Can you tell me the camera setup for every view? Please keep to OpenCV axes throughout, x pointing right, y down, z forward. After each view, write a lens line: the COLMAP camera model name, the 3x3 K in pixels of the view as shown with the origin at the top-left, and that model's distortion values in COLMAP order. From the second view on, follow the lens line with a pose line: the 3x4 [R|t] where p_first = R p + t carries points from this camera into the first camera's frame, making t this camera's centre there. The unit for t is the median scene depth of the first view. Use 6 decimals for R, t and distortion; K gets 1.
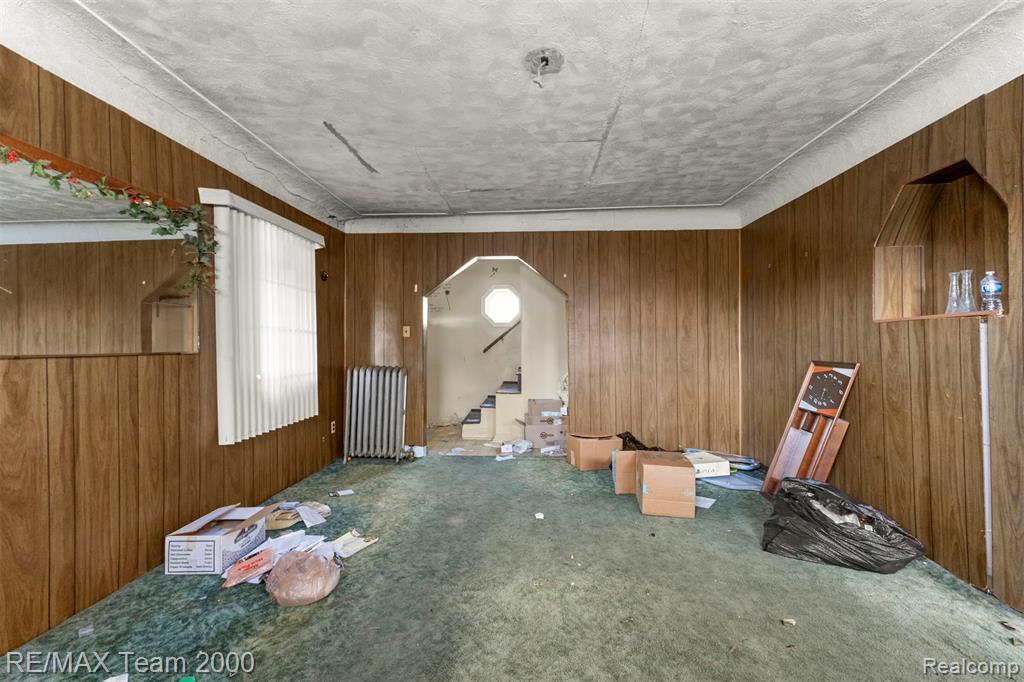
lens RADIAL K [[446.9, 0, 512.2], [0, 446.9, 347.4], [0, 0, 1]] dist [0.006917, -0.000253]
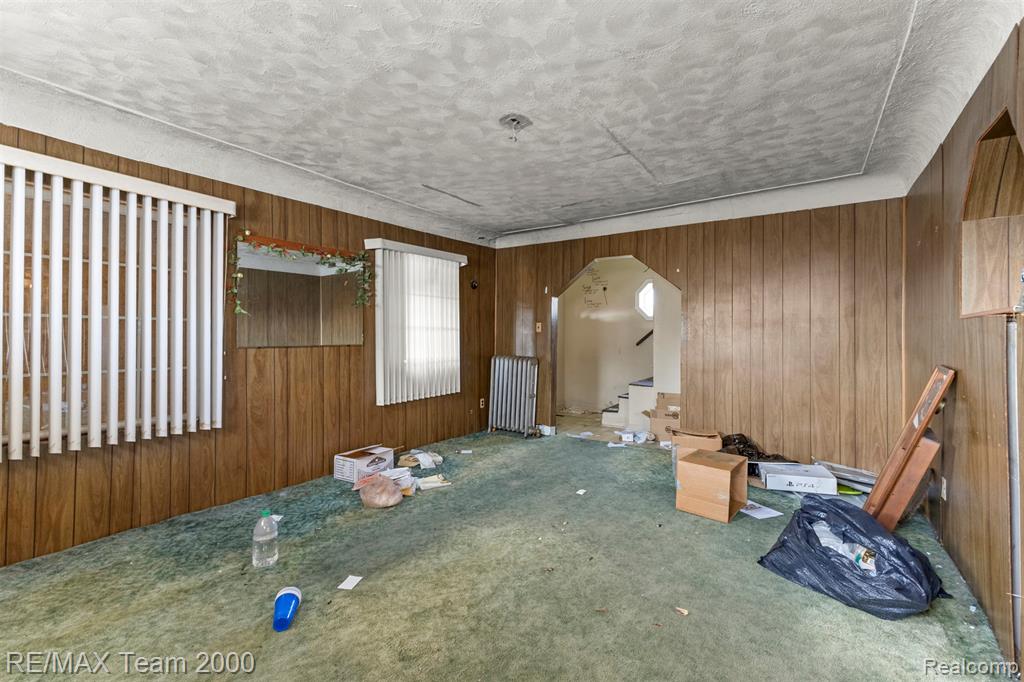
lens RADIAL K [[440.6, 0, 510.7], [0, 440.6, 337.3], [0, 0, 1]] dist [0.003237, 0.000128]
pose [[0.860068, 0.005410, -0.510151, 0.409210], [-0.005158, 0.999985, 0.001908, -0.015581], [0.510154, 0.000990, 0.860083, -0.048316]]
